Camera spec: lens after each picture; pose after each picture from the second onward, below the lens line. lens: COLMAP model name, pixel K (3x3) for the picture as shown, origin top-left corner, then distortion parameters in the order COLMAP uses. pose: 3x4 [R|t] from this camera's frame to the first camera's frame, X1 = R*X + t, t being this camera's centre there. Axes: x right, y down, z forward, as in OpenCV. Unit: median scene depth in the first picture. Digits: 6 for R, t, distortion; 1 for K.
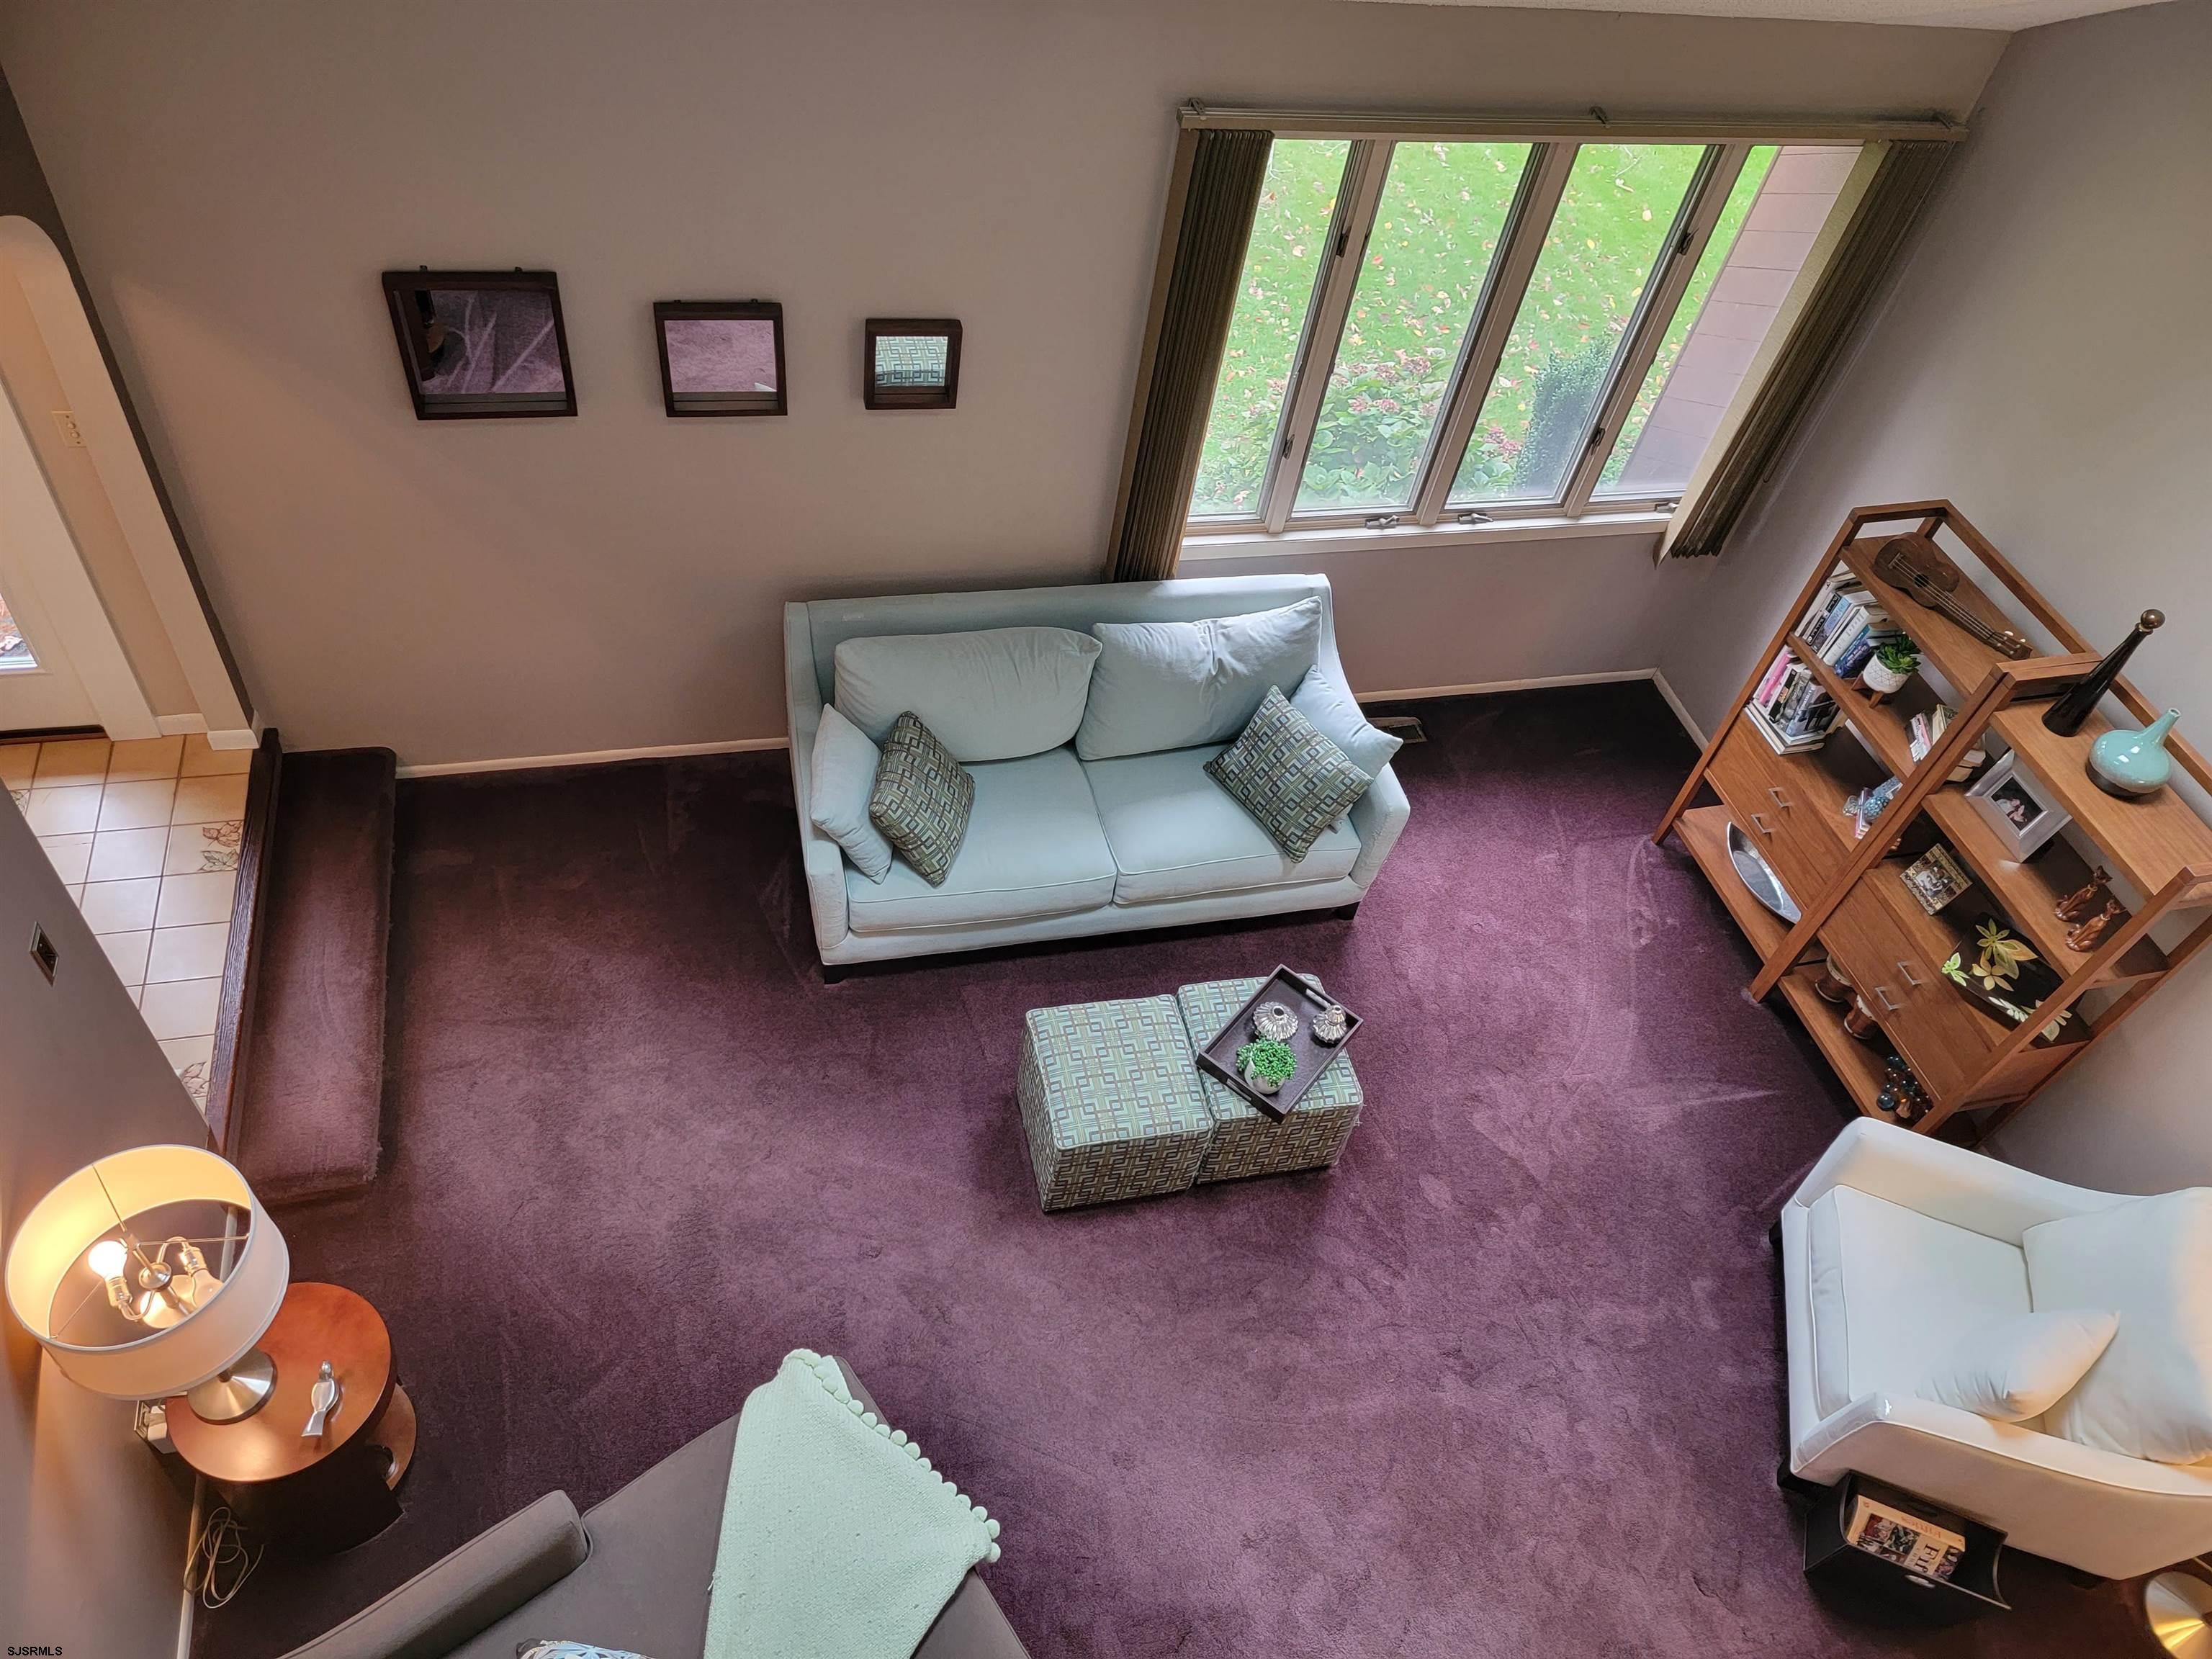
lens RADIAL K [[1513.9, 0, 1111.2], [0, 1513.9, 815.1], [0, 0, 1]] dist [0.076223, -0.057106]
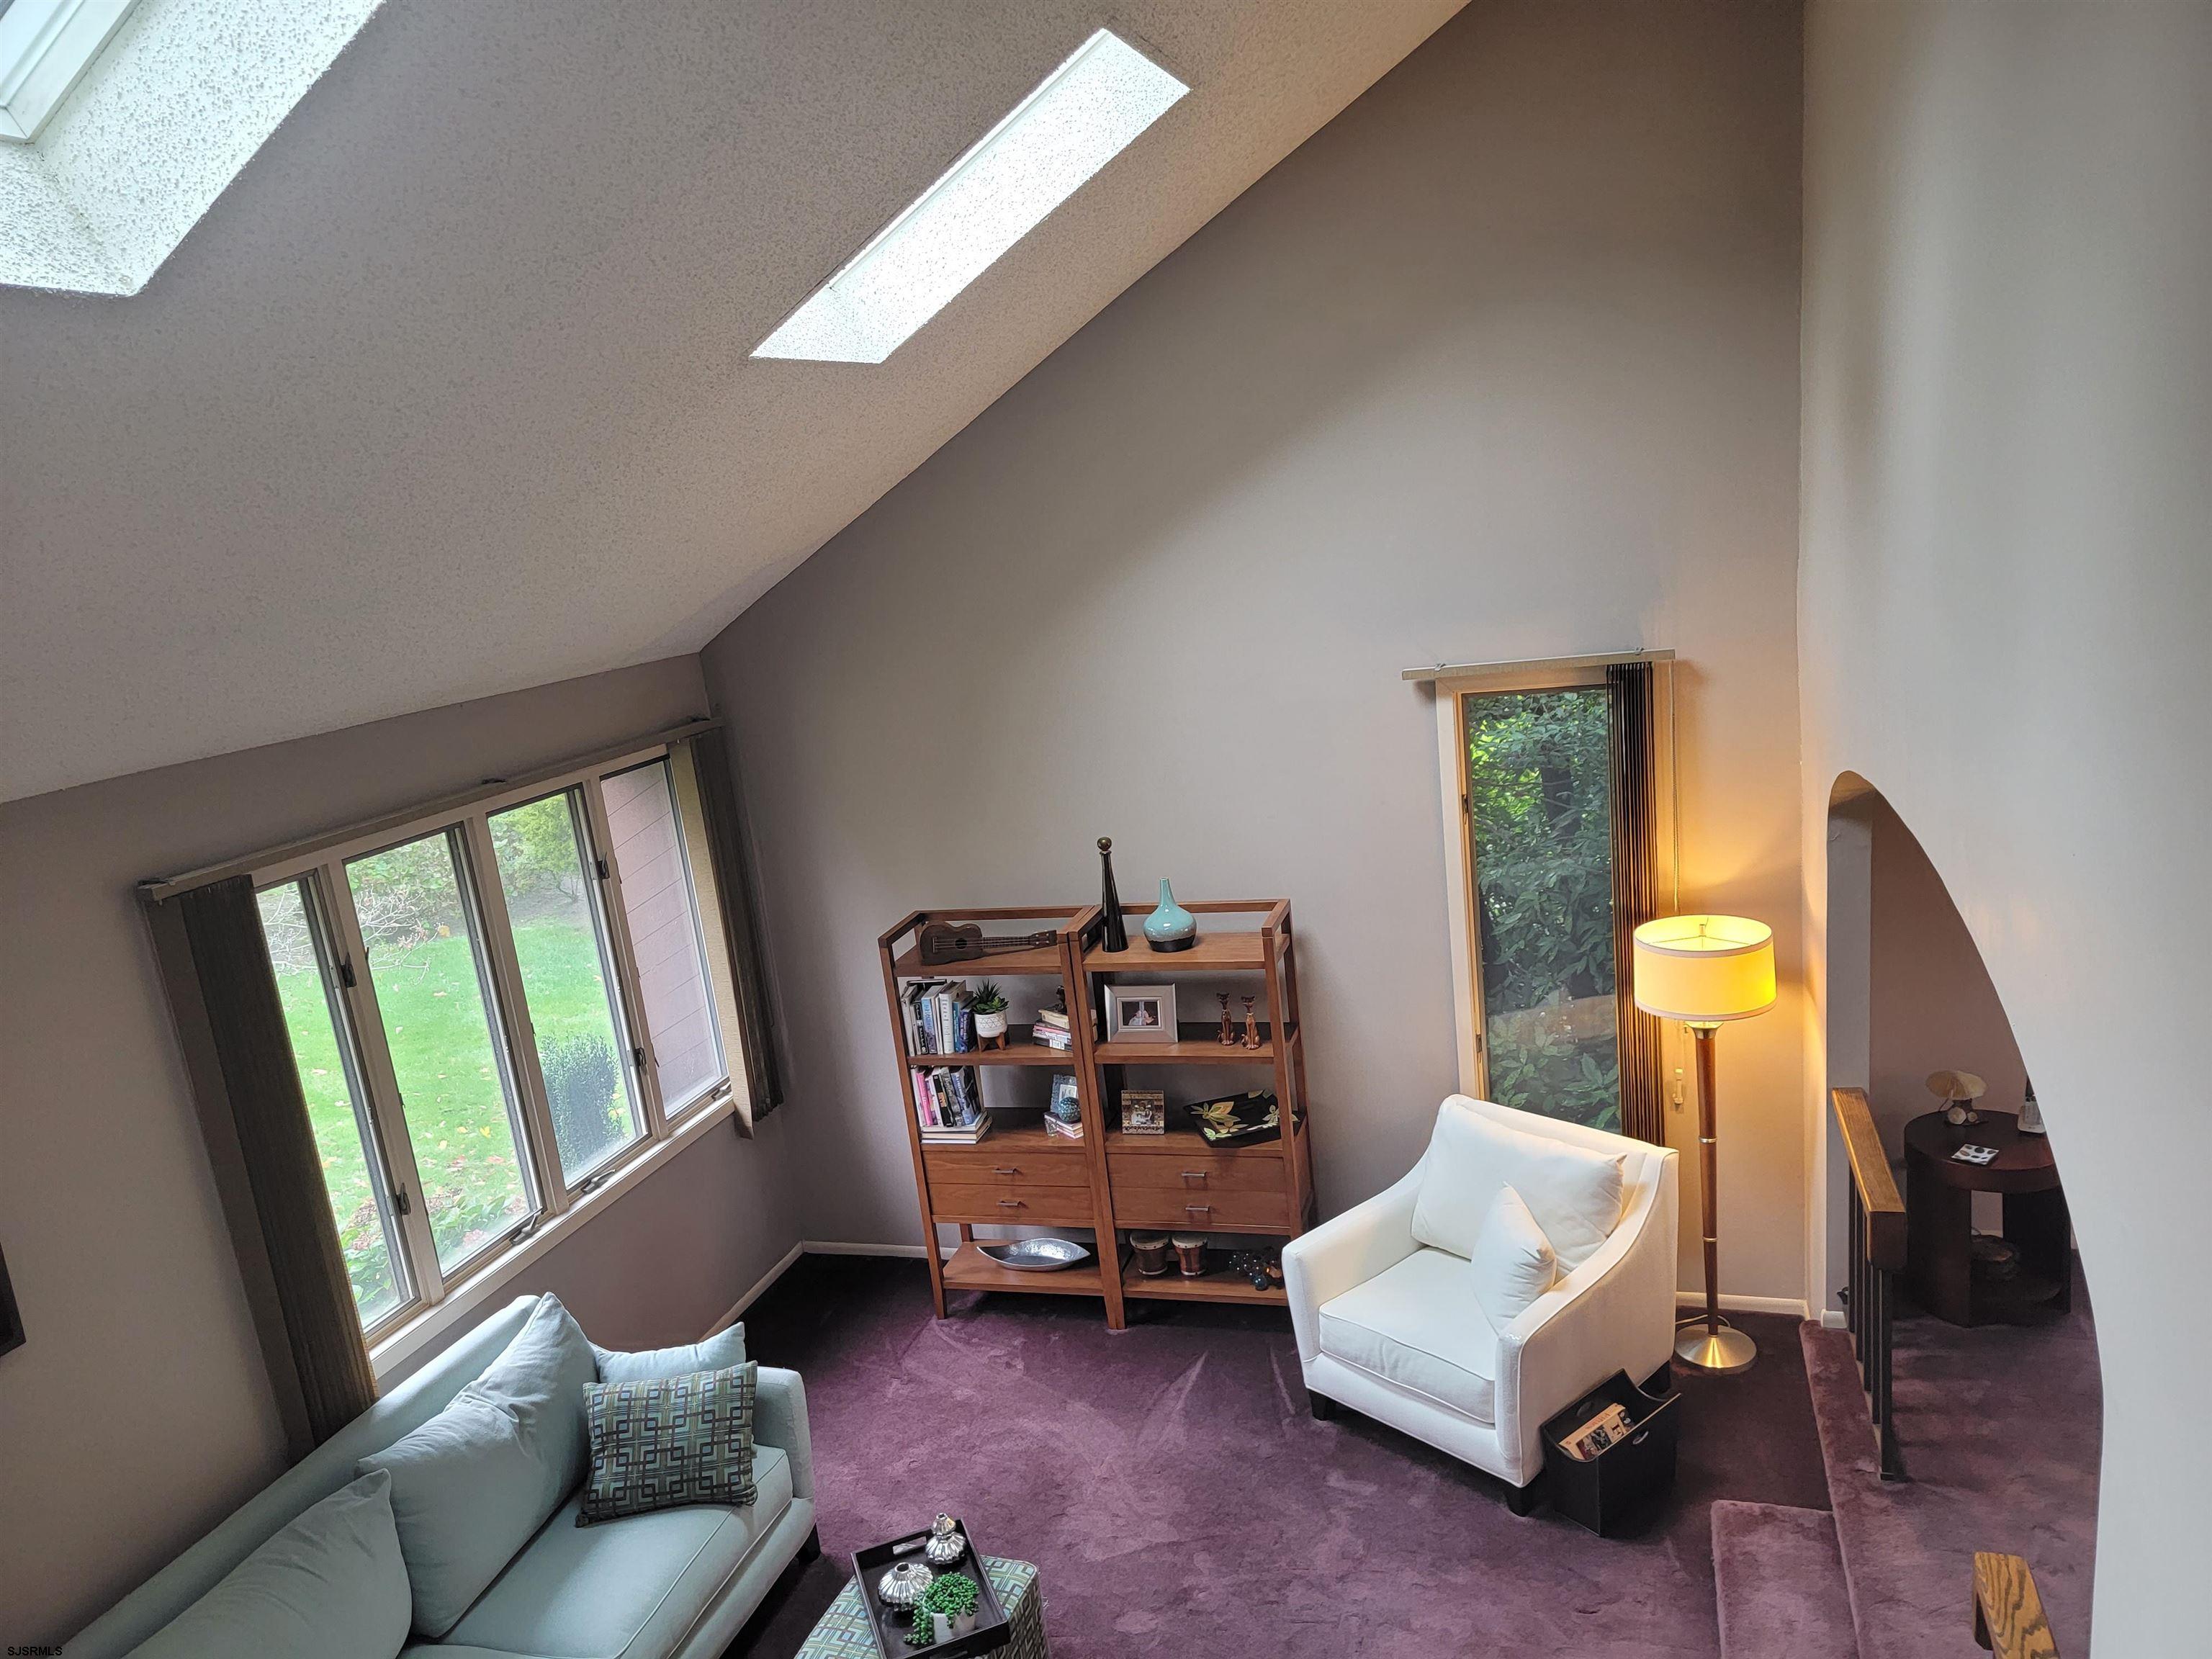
lens RADIAL K [[1513.9, 0, 1116.1], [0, 1513.9, 873.3], [0, 0, 1]] dist [0.076223, -0.057106]
pose [[0.509434, -0.391169, 0.766462, -0.298070], [0.748416, 0.640991, -0.170305, 0.104426], [-0.424677, 0.660391, 0.619300, 0.149562]]
